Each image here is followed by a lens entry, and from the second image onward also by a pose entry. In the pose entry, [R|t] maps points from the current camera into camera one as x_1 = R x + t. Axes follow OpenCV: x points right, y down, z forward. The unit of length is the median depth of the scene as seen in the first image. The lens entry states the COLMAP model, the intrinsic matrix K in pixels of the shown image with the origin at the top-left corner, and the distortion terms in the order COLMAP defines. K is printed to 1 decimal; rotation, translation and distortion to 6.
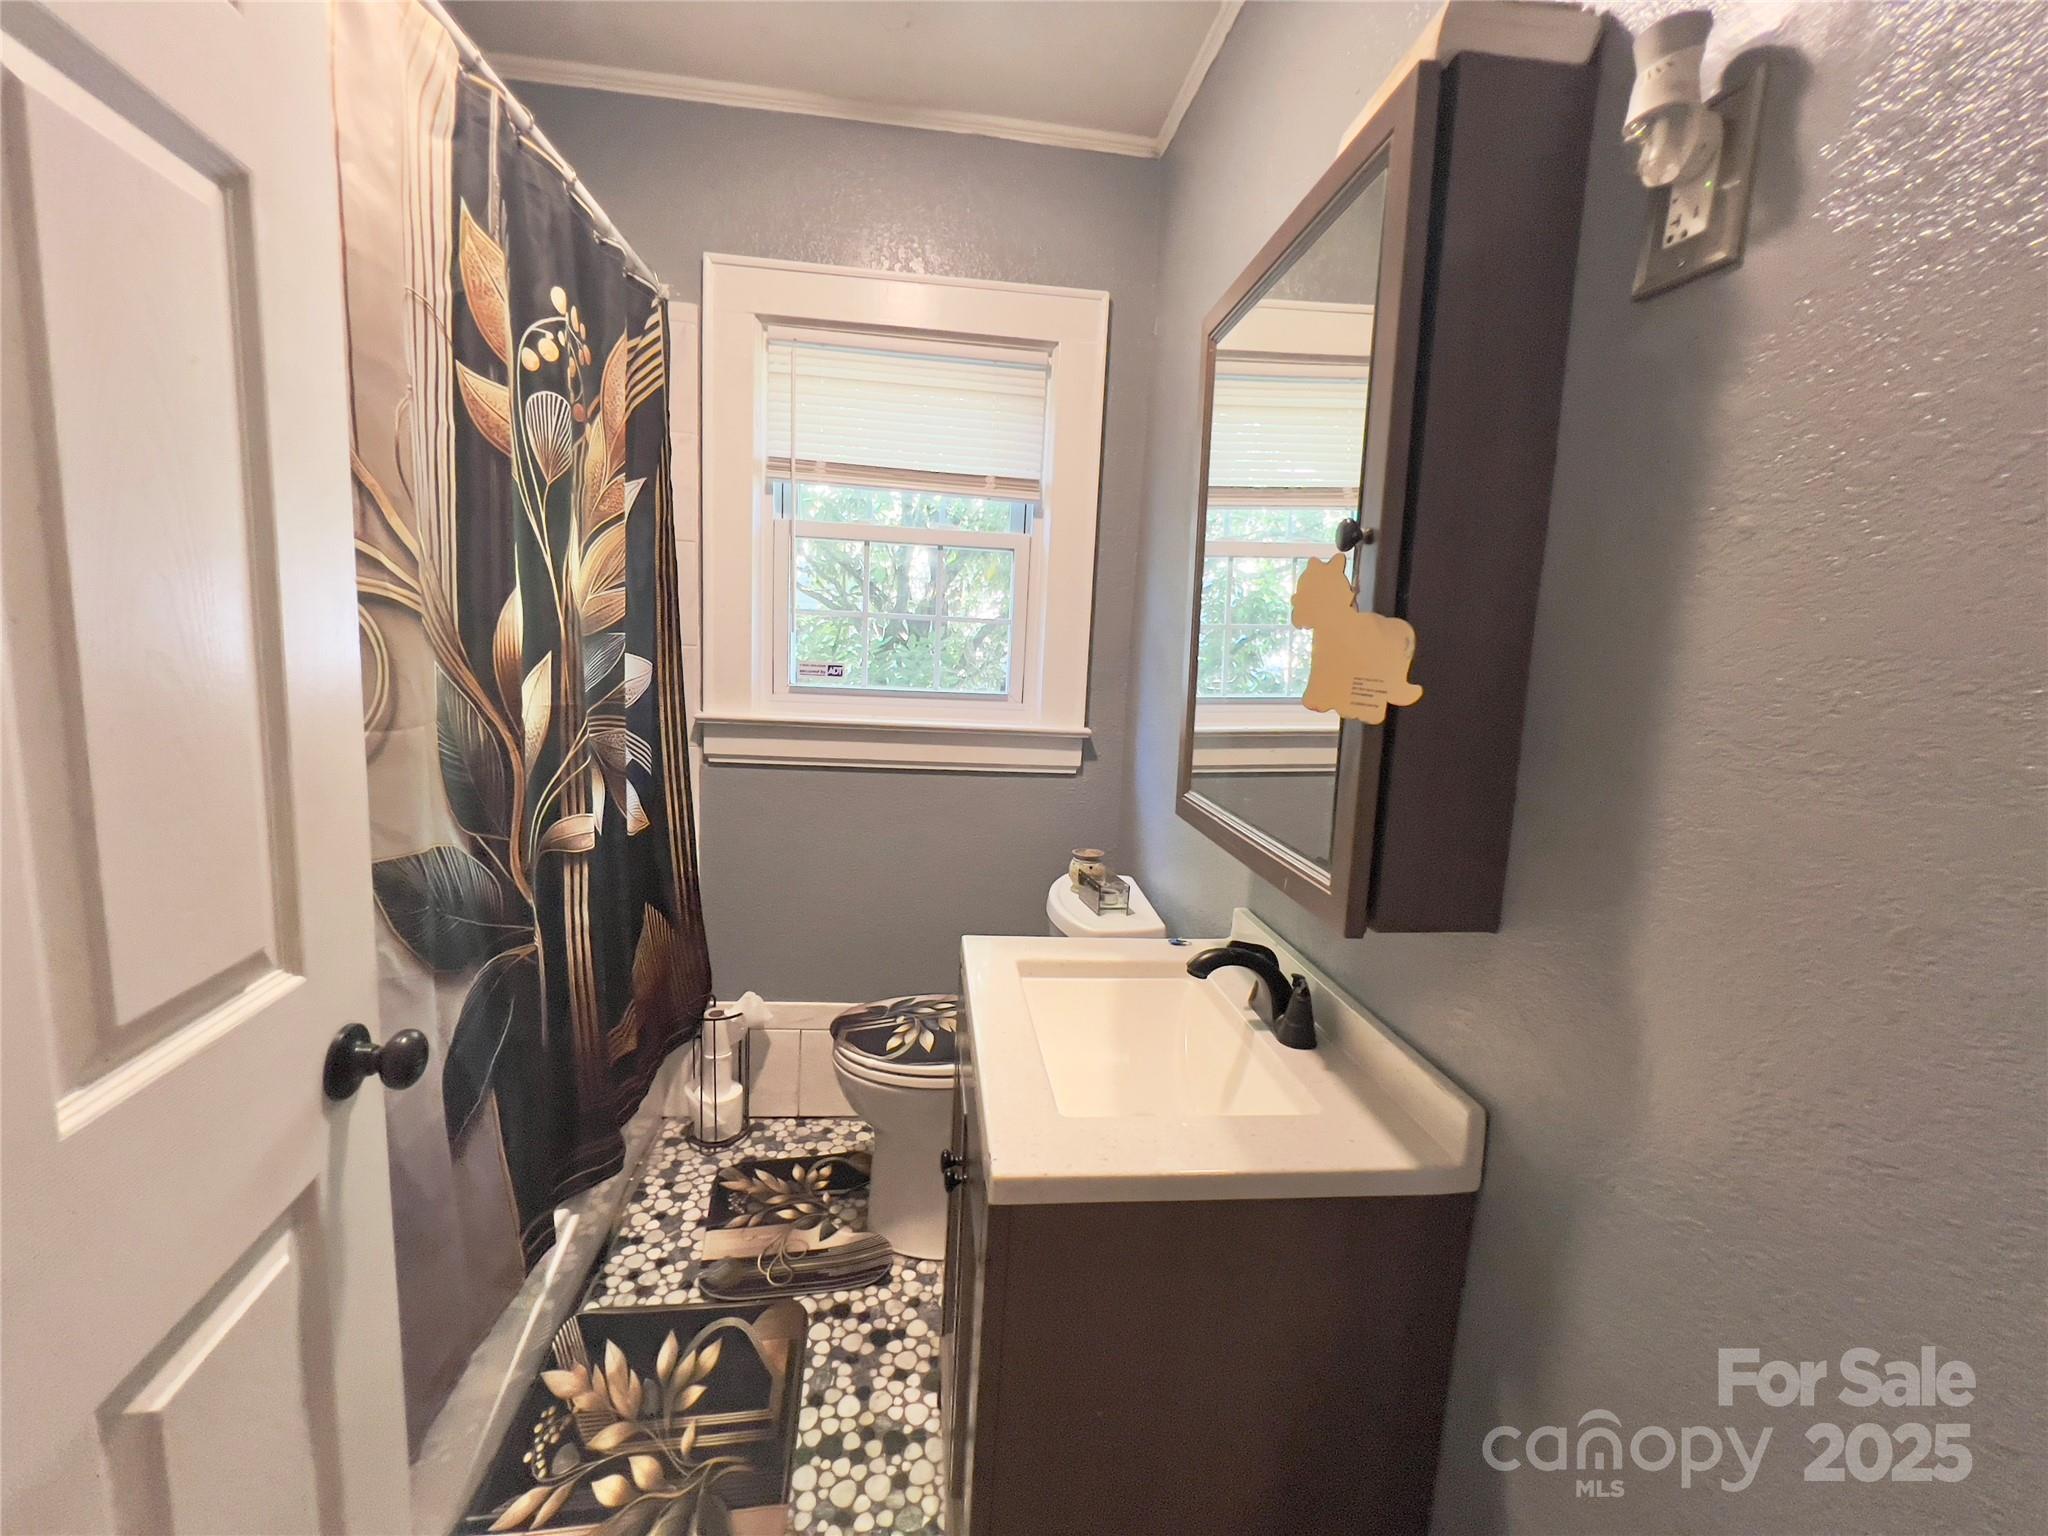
lens RADIAL K [[824.9, 0, 1021.0], [0, 824.9, 759.3], [0, 0, 1]] dist [-0.000712, -0.000363]
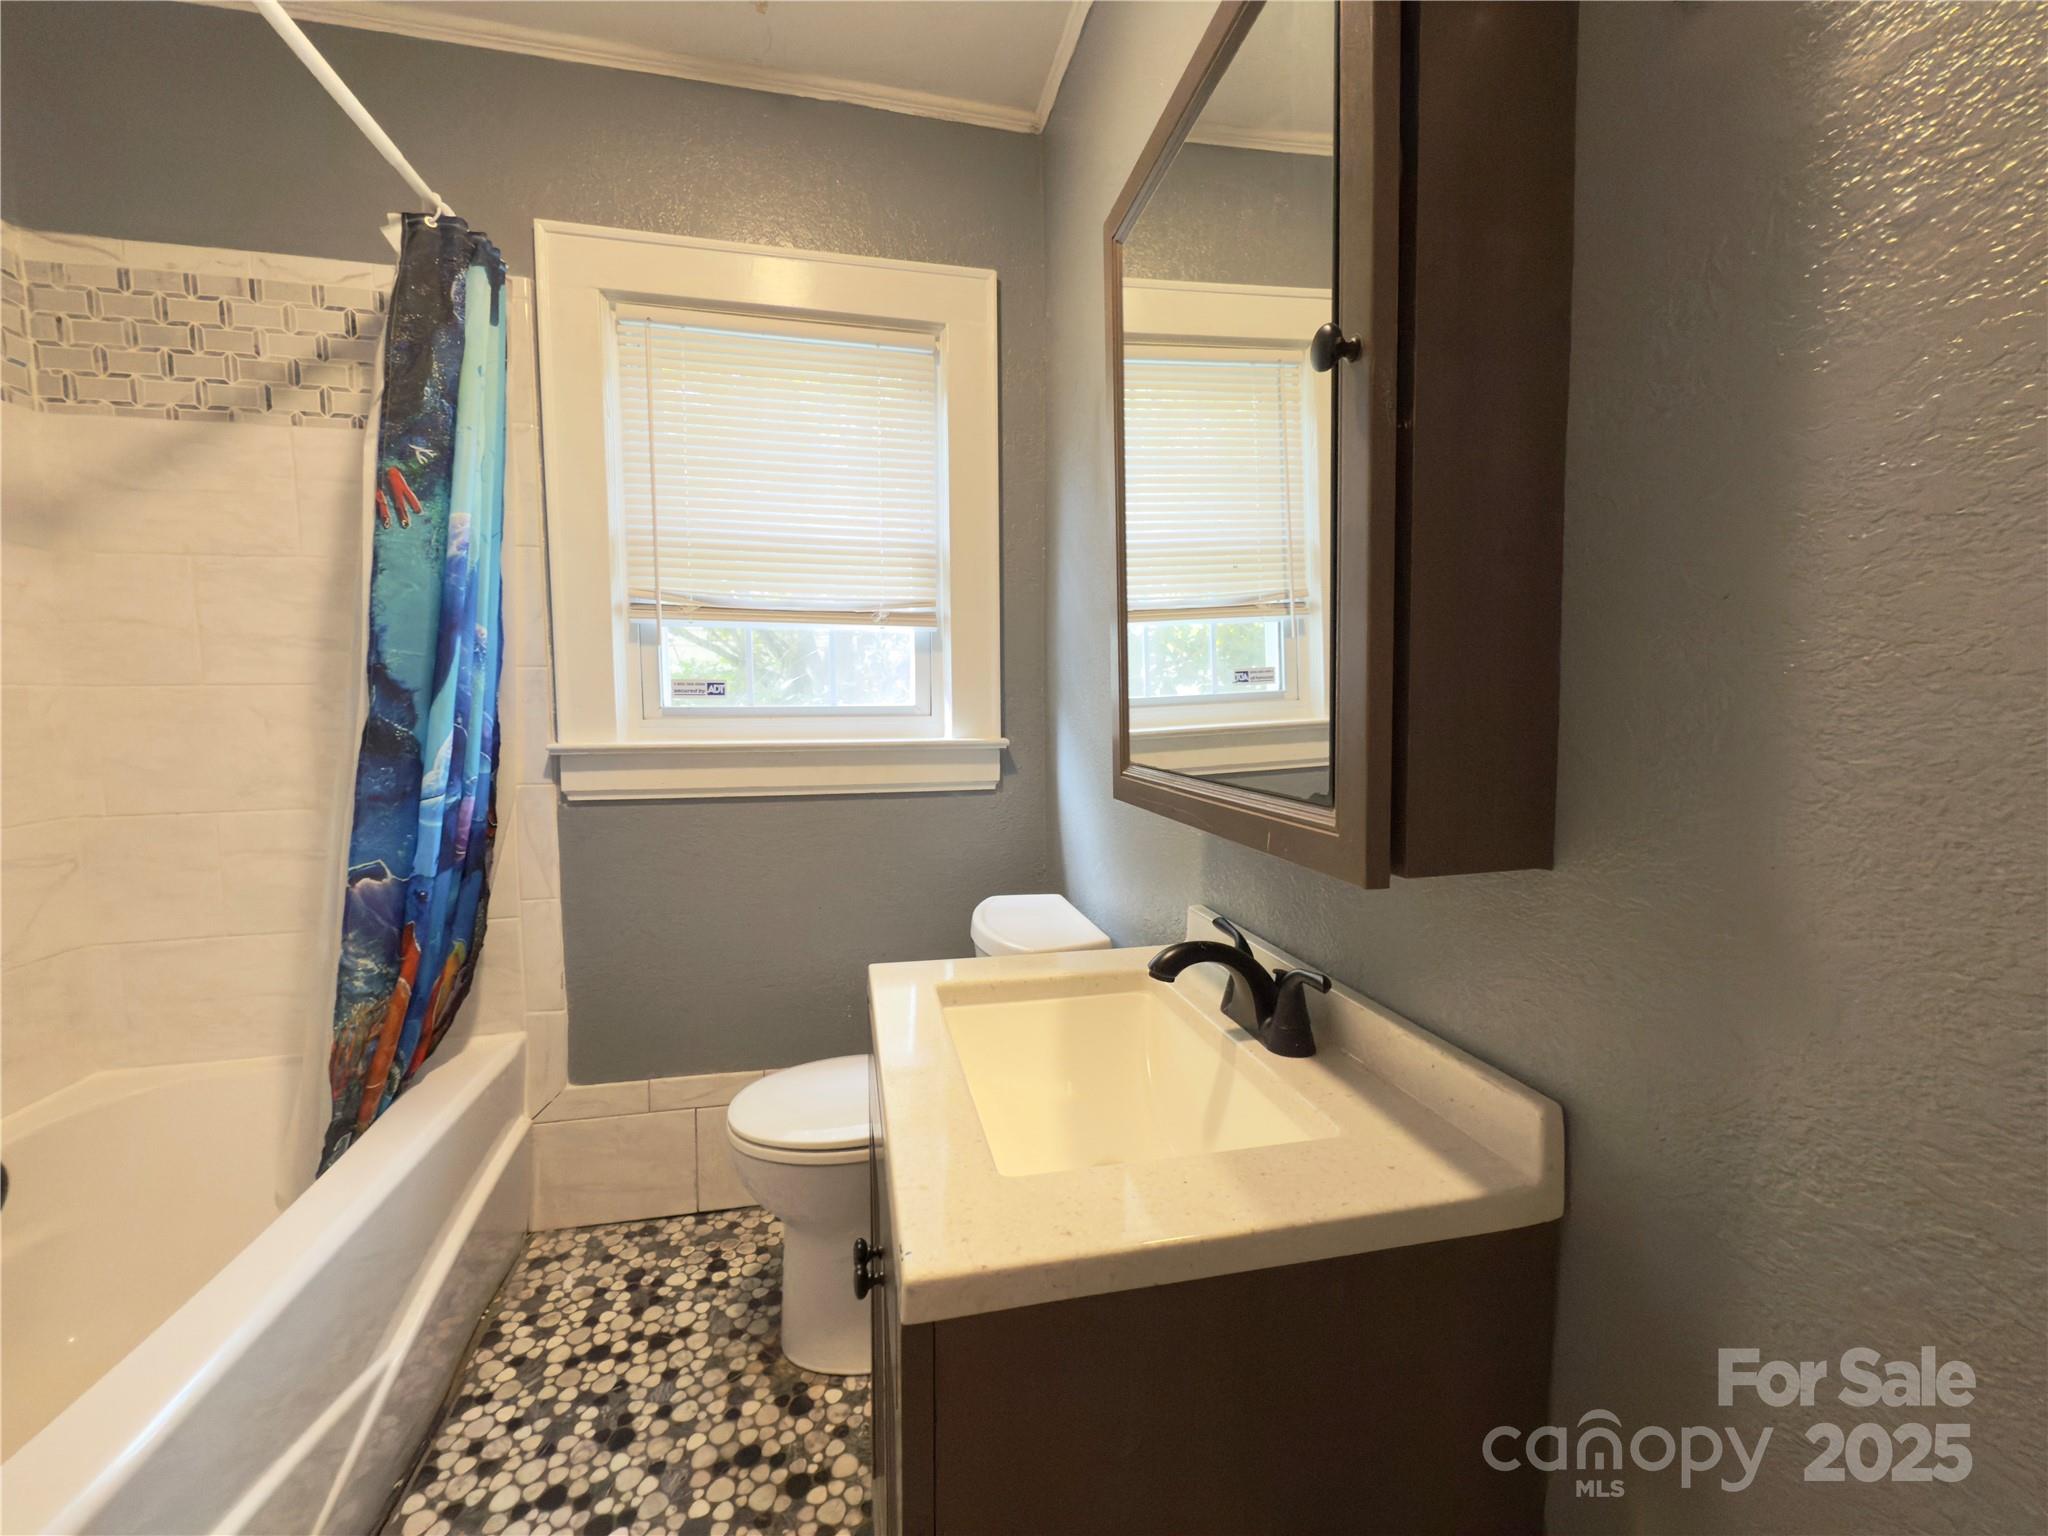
lens RADIAL K [[809.5, 0, 1024.0], [0, 809.5, 768.0], [0, 0, 1]] dist [0.000073, -0.000162]
pose [[0.992604, -0.062653, 0.103979, 0.008375], [0.068710, 0.996079, -0.055720, 0.059641], [-0.100080, 0.062452, 0.993017, 0.141031]]
